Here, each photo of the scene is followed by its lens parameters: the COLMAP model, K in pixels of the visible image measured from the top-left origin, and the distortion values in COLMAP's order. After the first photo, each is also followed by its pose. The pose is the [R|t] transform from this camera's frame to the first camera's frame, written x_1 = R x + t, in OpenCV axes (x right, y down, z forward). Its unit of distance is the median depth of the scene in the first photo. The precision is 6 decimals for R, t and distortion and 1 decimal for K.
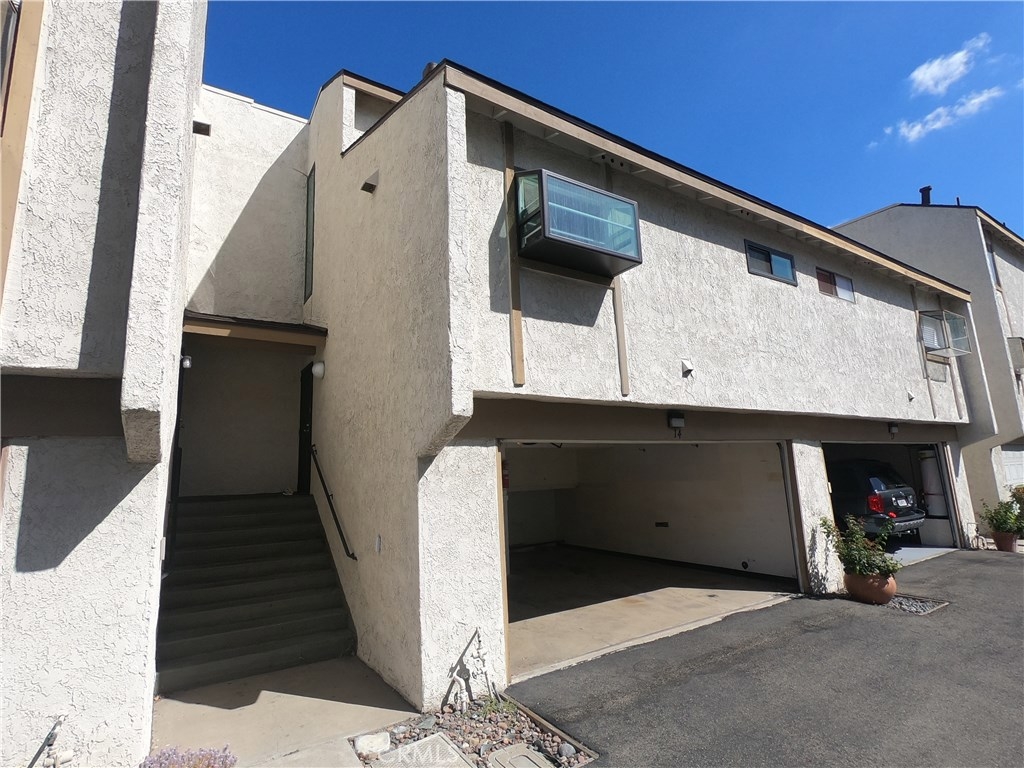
lens RADIAL K [[511.6, 0, 511.6], [0, 511.6, 385.8], [0, 0, 1]] dist [-0.001248, -0.000081]
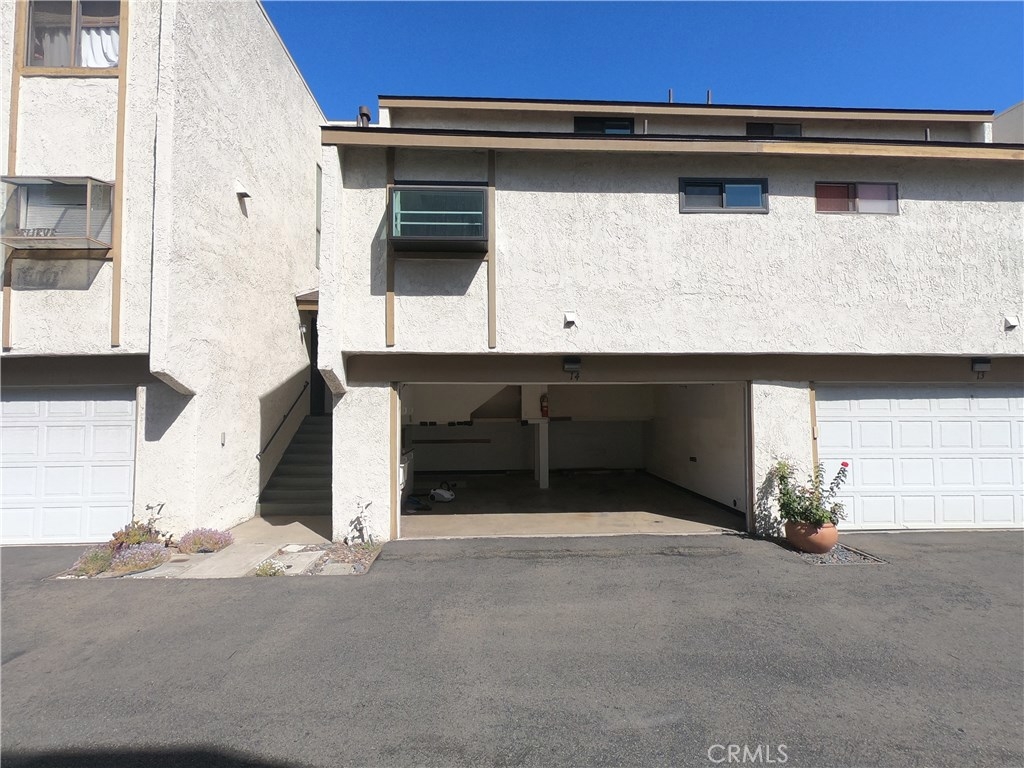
lens RADIAL K [[511.6, 0, 511.6], [0, 511.6, 385.8], [0, 0, 1]] dist [-0.001248, -0.000081]
pose [[0.866069, 0.014054, -0.499727, 0.872100], [0.056736, 0.990383, 0.126181, -0.043513], [0.496694, -0.137634, 0.856943, -0.069384]]
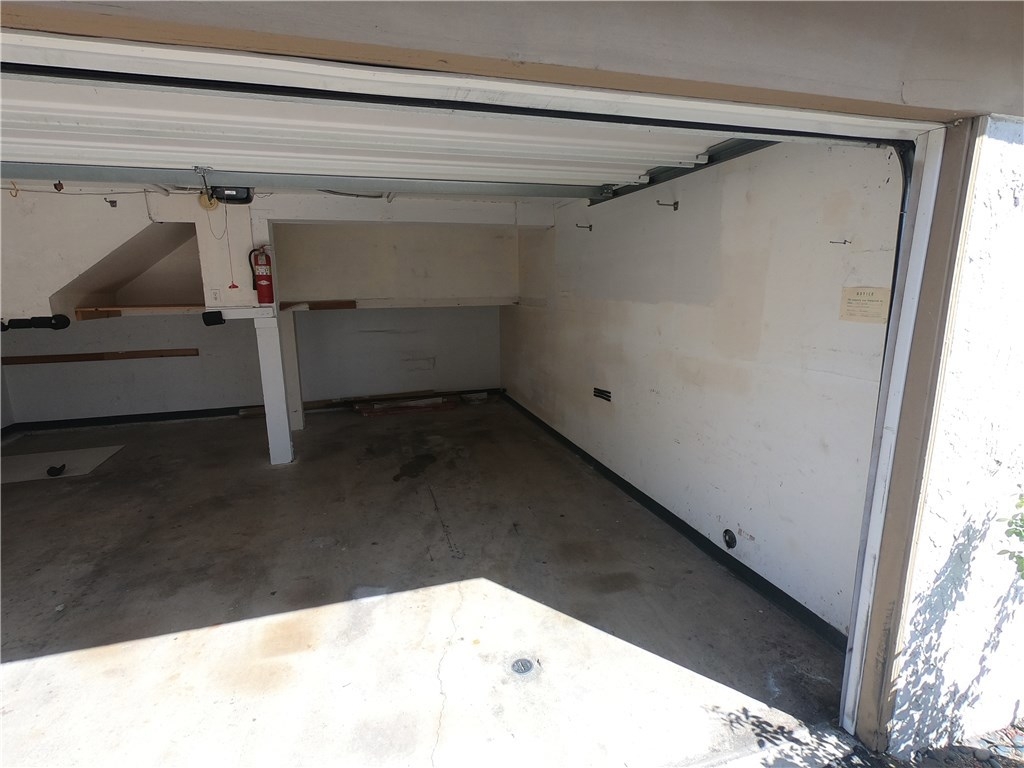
lens RADIAL K [[511.6, 0, 511.6], [0, 511.6, 385.8], [0, 0, 1]] dist [-0.001248, -0.000081]
pose [[0.962546, 0.078125, -0.259618, 0.595914], [0.021882, 0.932072, 0.361612, 0.172682], [0.270234, -0.353749, 0.895453, 1.016966]]
